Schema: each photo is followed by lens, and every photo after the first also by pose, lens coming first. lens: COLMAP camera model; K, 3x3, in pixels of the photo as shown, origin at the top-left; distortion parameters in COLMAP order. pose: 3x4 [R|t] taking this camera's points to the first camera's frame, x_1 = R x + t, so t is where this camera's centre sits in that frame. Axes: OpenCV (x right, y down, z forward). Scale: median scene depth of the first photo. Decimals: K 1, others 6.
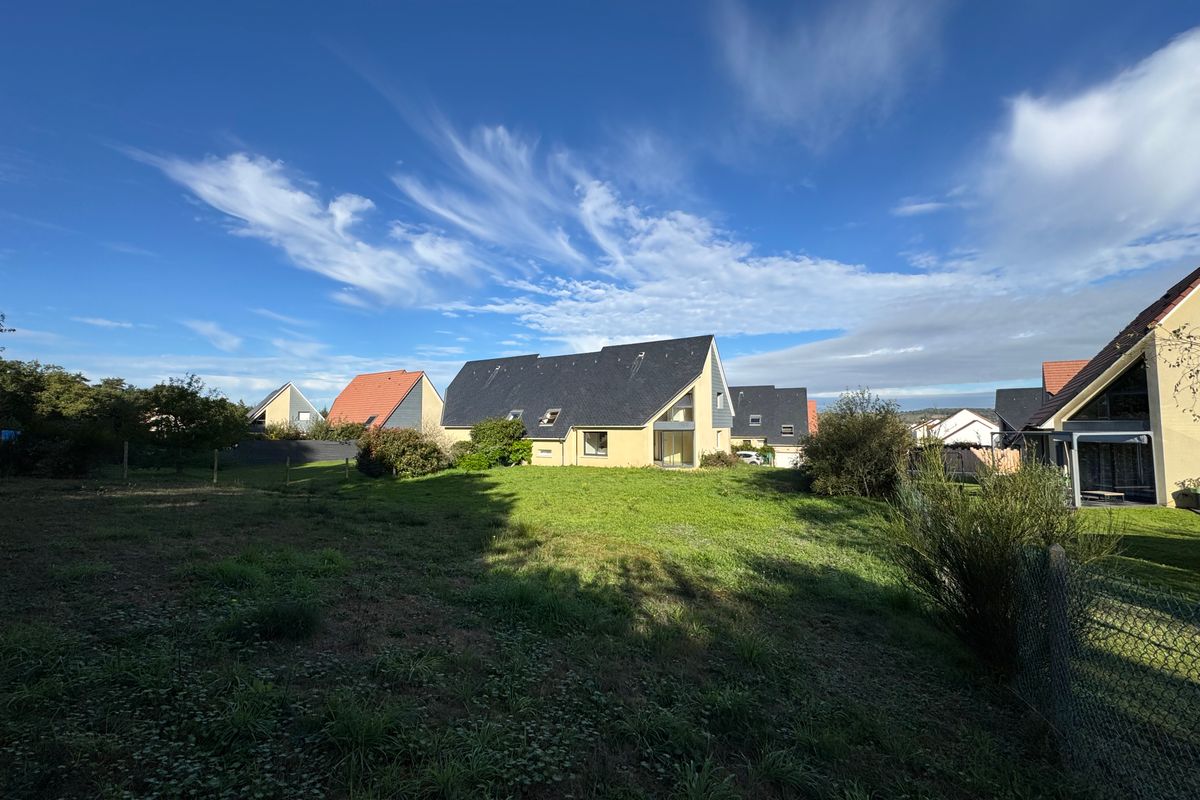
lens RADIAL K [[481.4, 0, 579.5], [0, 481.4, 403.4], [0, 0, 1]] dist [-0.003115, 0.000334]
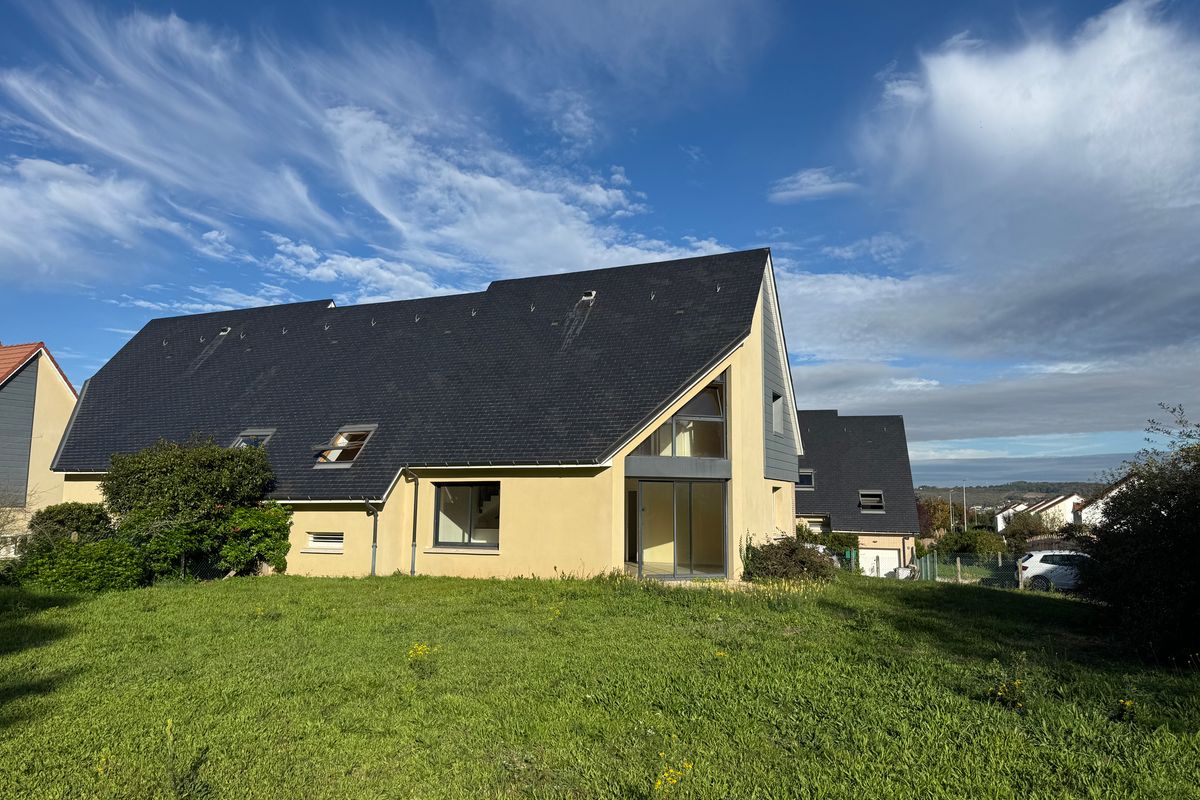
lens RADIAL K [[841.8, 0, 597.1], [0, 841.8, 402.9], [0, 0, 1]] dist [0.032105, -0.058294]
pose [[0.982563, 0.033602, 0.182868, 0.010420], [-0.019641, 0.996789, -0.077632, 0.044791], [-0.184890, 0.072686, 0.980068, 0.332931]]
